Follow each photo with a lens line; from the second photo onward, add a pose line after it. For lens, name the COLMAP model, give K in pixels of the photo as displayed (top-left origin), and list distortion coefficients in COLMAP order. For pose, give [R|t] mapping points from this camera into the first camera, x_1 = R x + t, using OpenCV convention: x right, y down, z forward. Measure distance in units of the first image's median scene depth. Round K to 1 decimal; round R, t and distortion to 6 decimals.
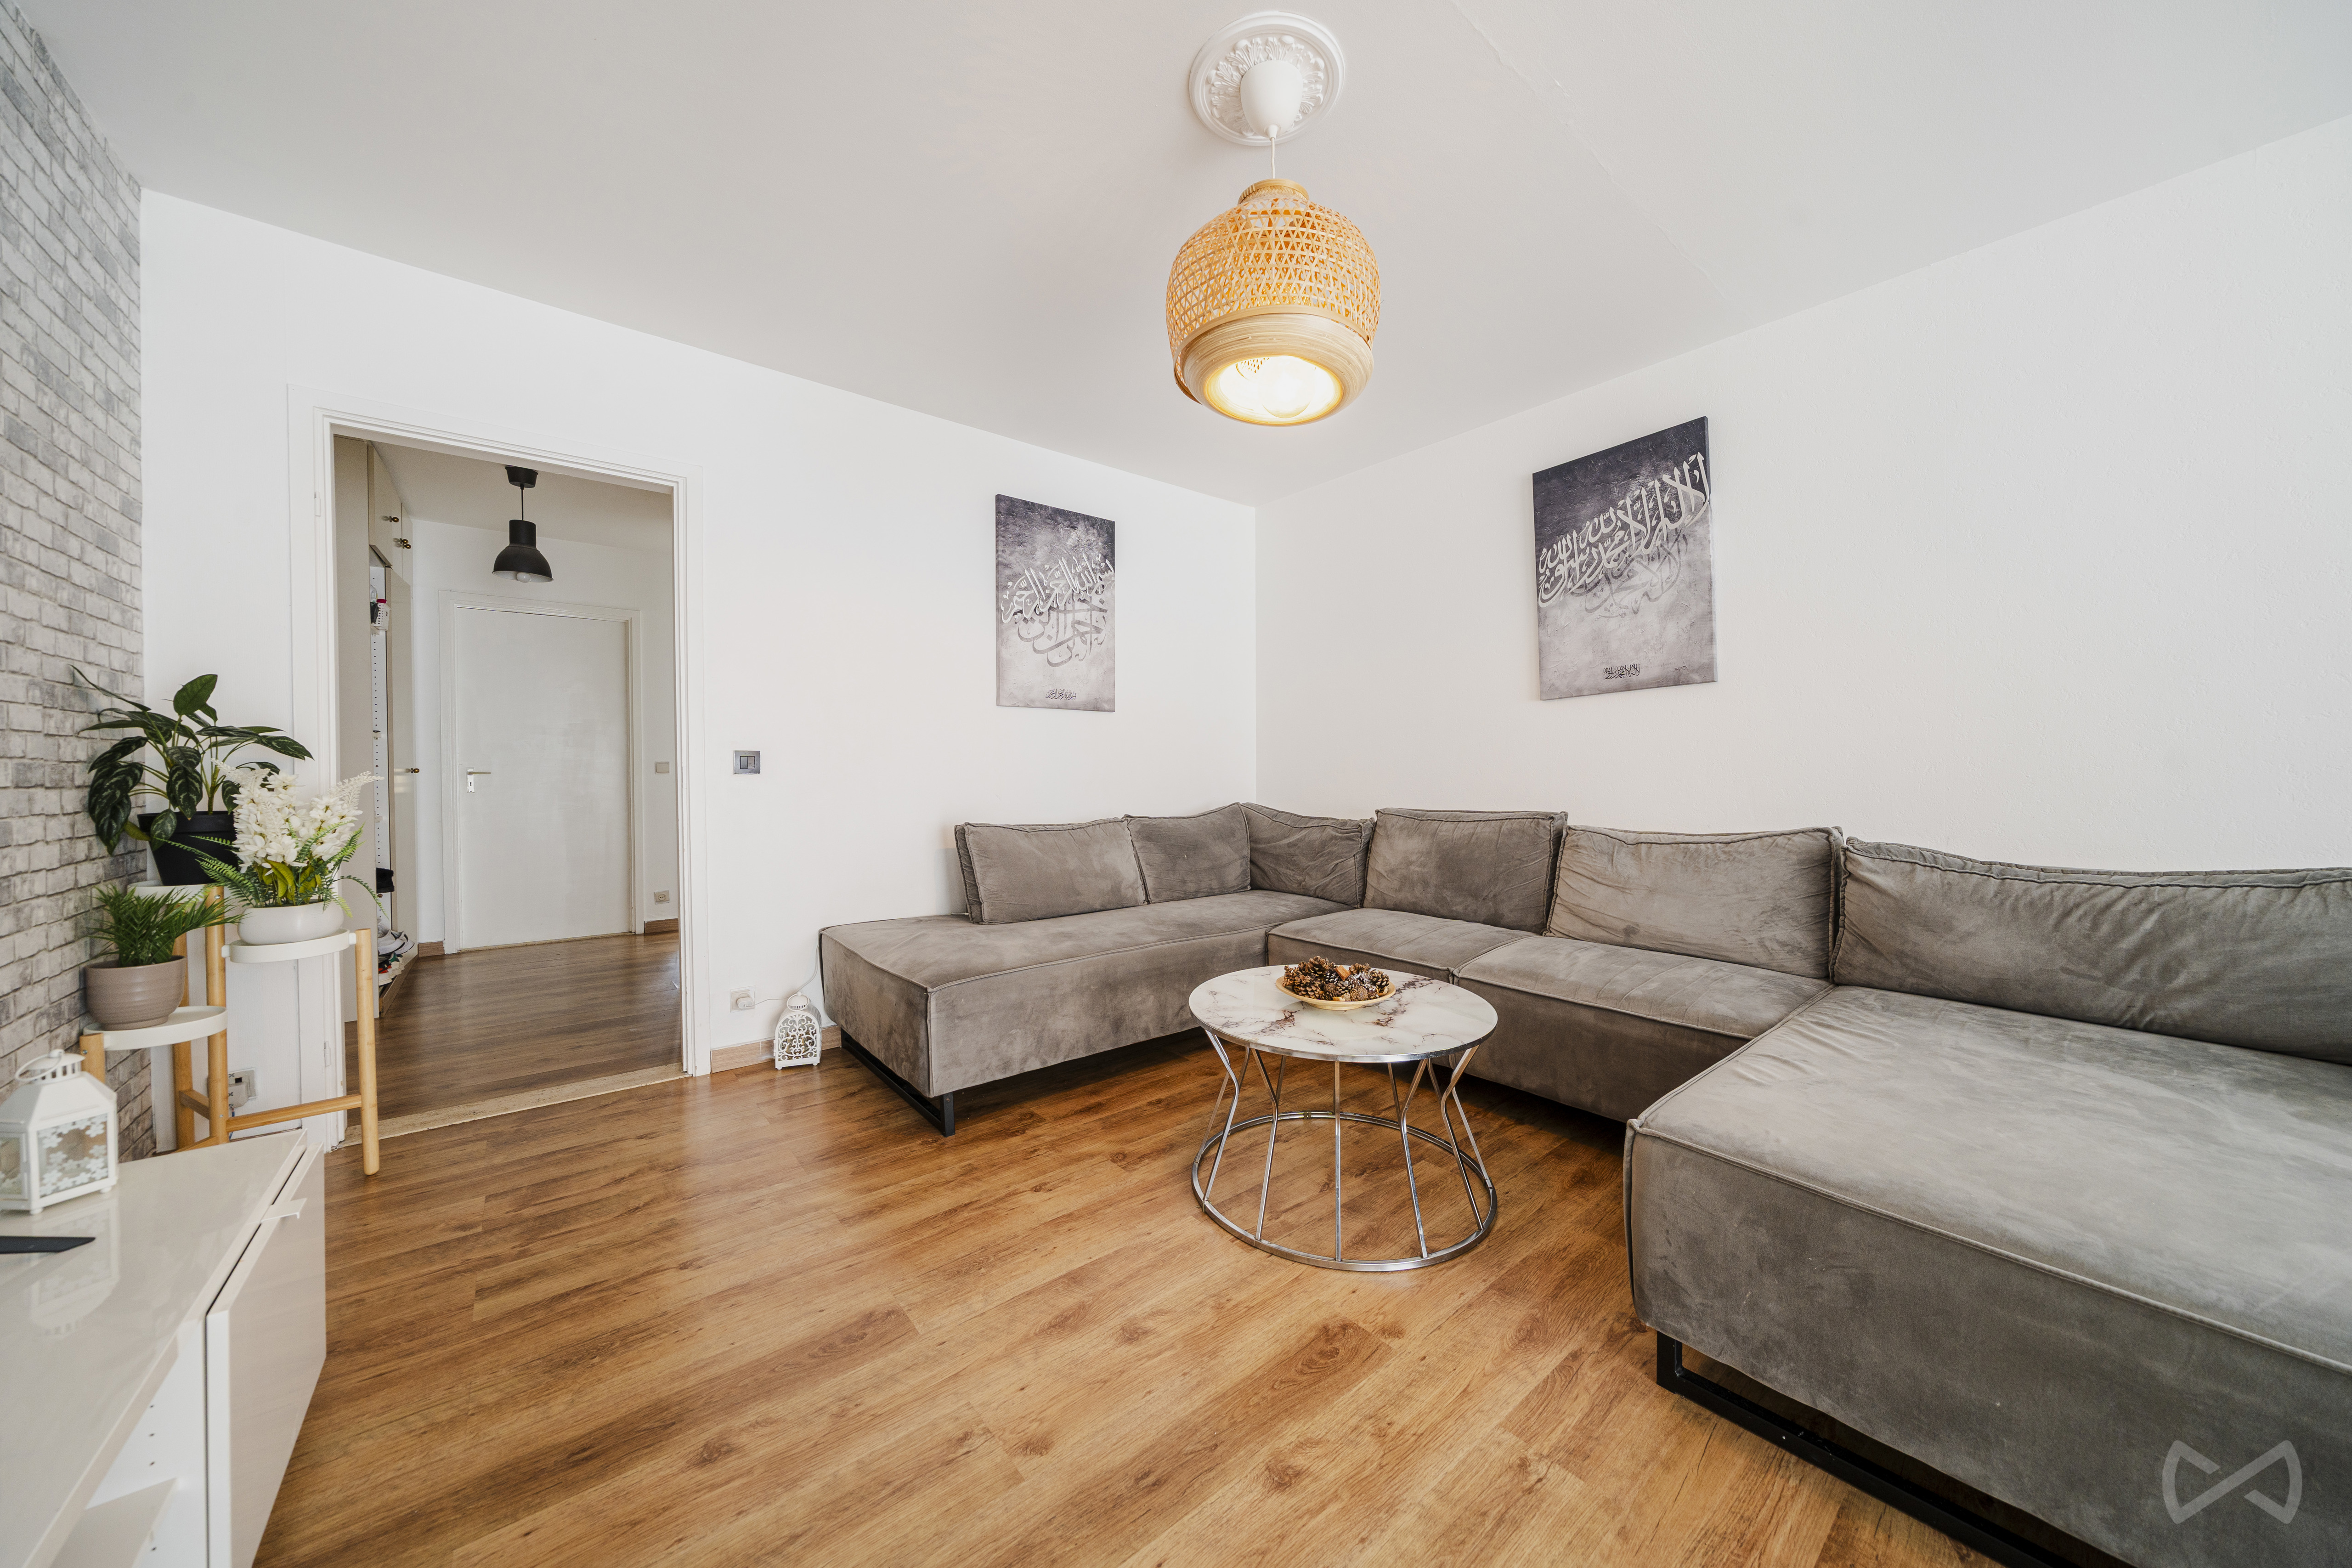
lens RADIAL K [[797.5, 0, 1168.4], [0, 797.5, 779.9], [0, 0, 1]] dist [-0.006552, 0.000020]
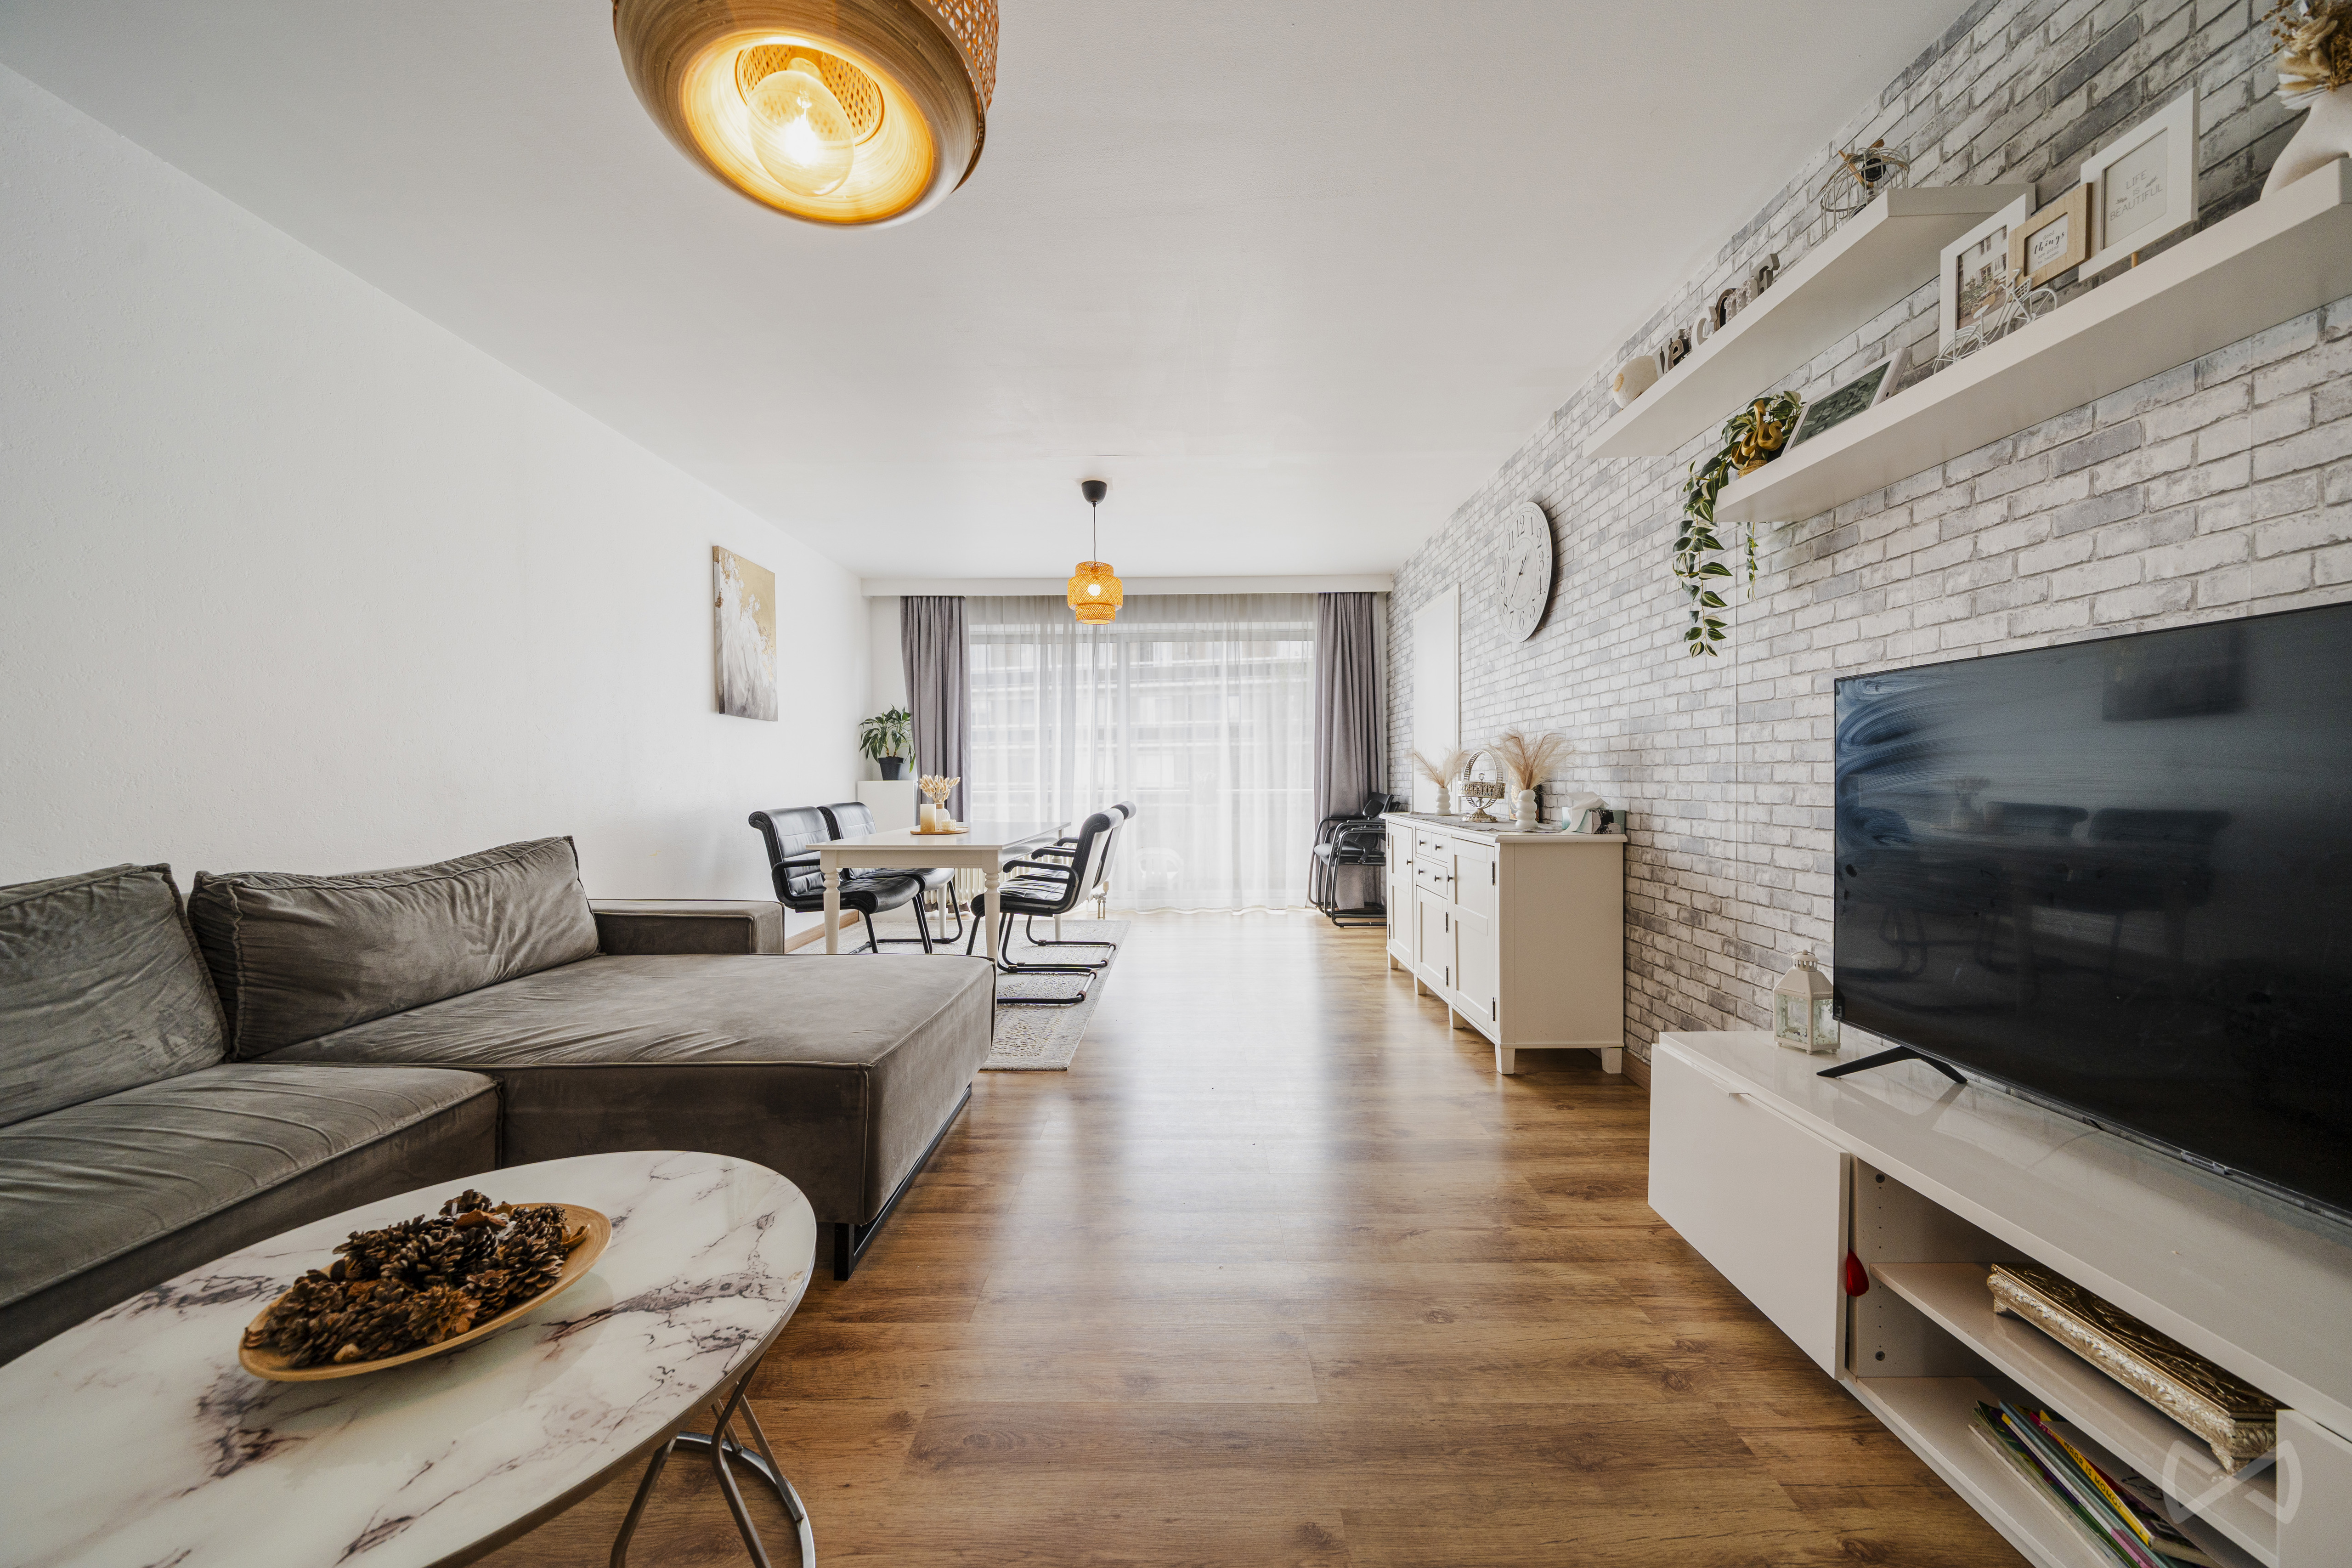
lens RADIAL K [[797.5, 0, 1175.2], [0, 797.5, 782.4], [0, 0, 1]] dist [-0.006552, 0.000020]
pose [[-0.766802, 0.002419, 0.641879, -0.274137], [0.016887, 0.999723, 0.016406, -0.007959], [-0.641662, 0.023419, -0.766630, 0.783770]]
